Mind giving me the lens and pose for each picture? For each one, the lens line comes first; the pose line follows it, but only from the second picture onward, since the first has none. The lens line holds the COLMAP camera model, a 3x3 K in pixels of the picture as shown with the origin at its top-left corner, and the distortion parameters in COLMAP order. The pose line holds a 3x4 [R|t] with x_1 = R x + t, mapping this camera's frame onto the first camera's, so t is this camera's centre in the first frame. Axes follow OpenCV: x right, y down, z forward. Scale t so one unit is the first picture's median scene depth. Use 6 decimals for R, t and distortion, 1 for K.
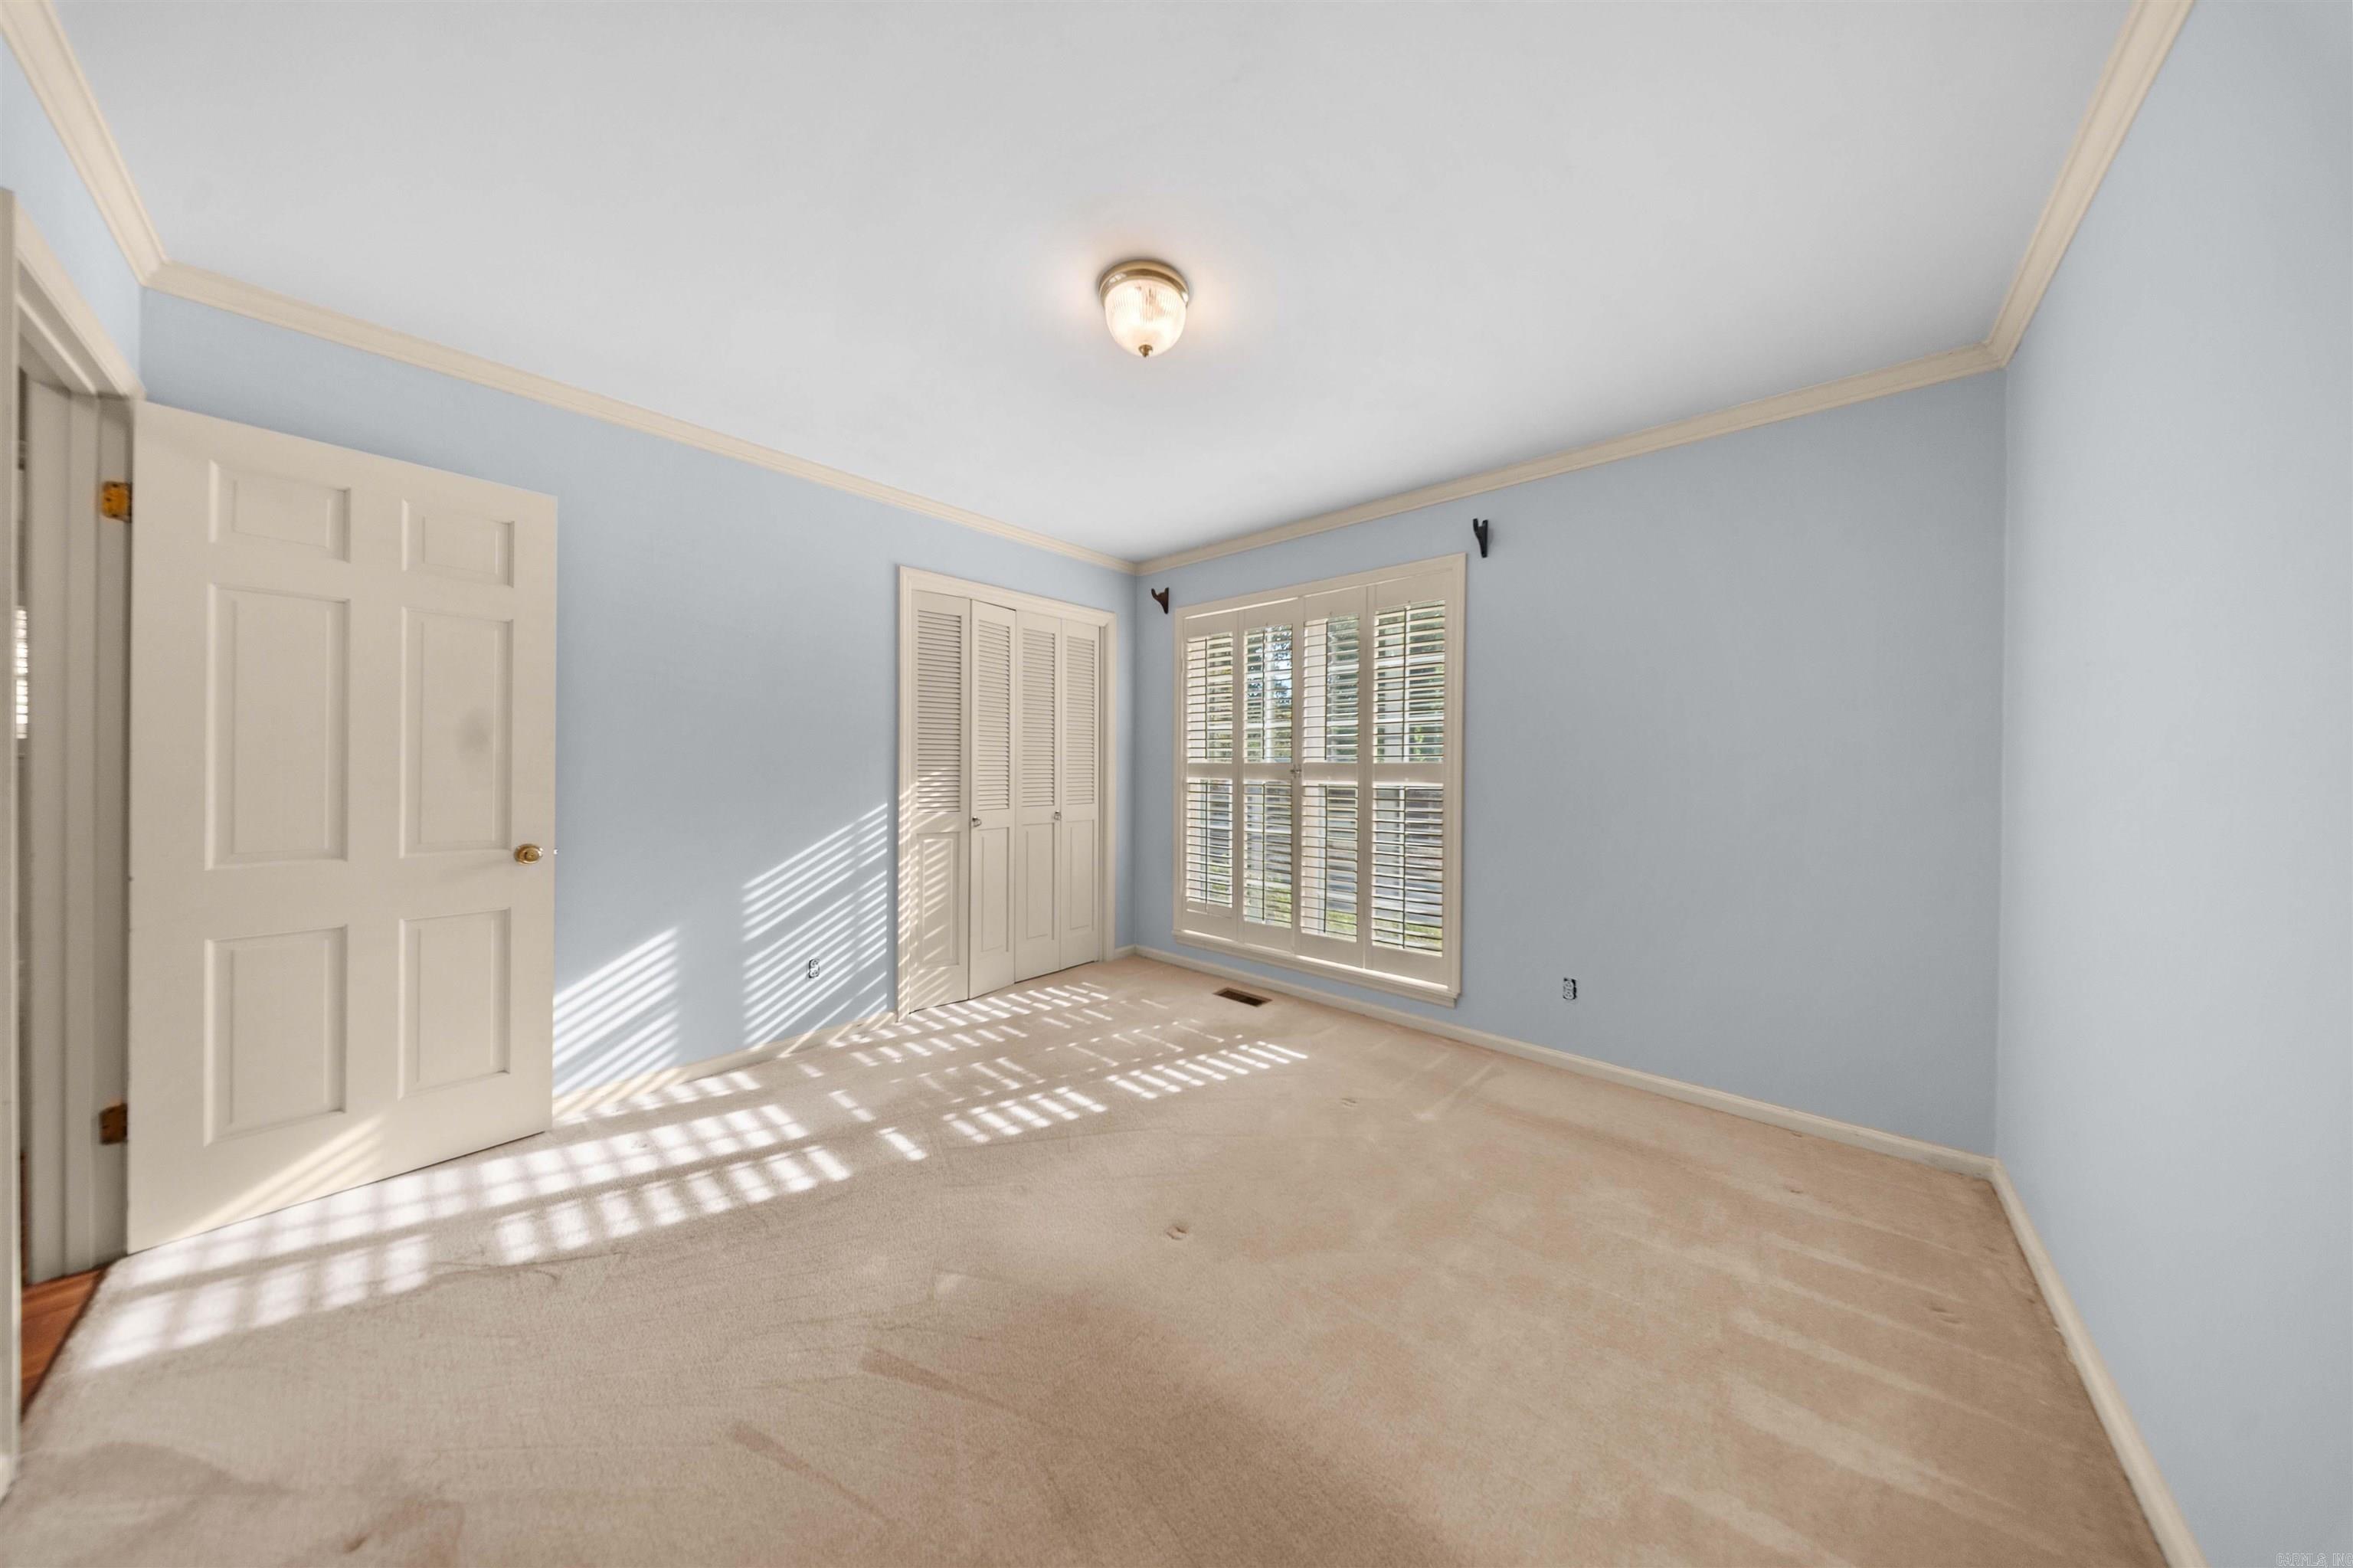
lens RADIAL K [[707.3, 0, 1178.0], [0, 707.3, 773.2], [0, 0, 1]] dist [-0.001475, -0.000458]
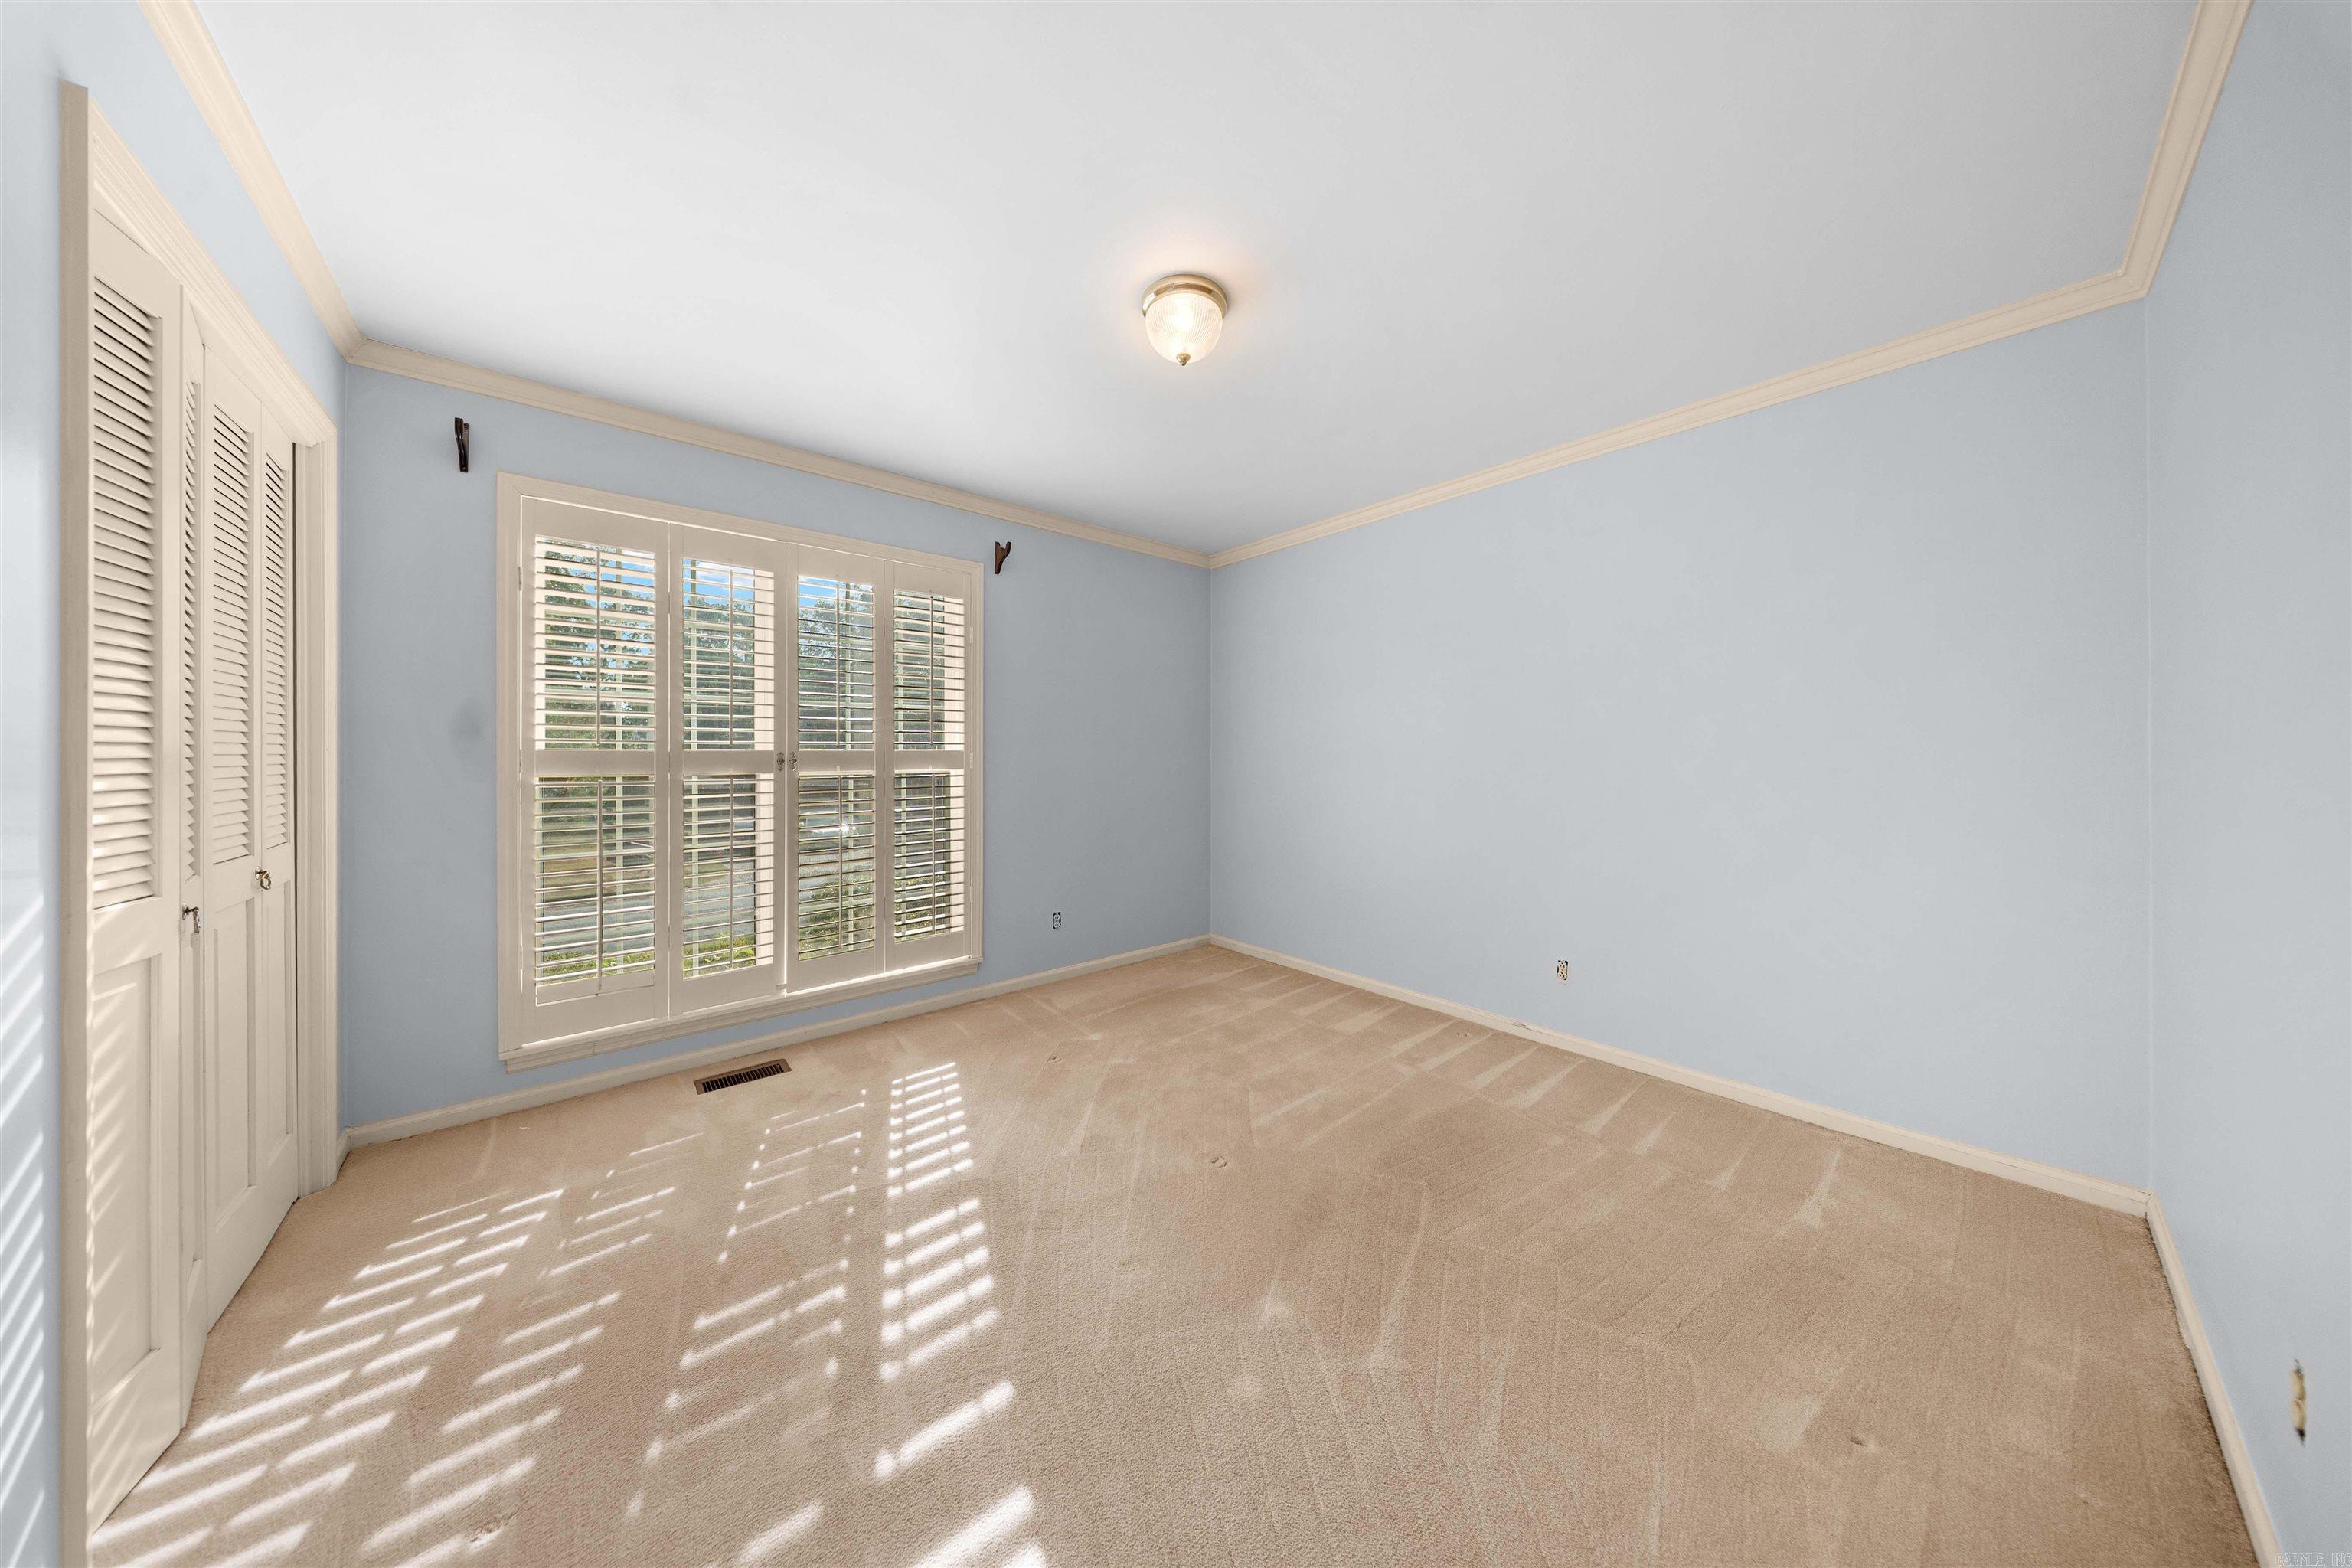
lens RADIAL K [[707.0, 0, 1208.2], [0, 707.0, 746.4], [0, 0, 1]] dist [-0.001475, -0.000458]
pose [[0.100746, 0.002214, 0.994910, -0.717621], [0.010655, 0.999938, -0.003304, -0.013526], [-0.994855, 0.010934, 0.100716, 0.560744]]
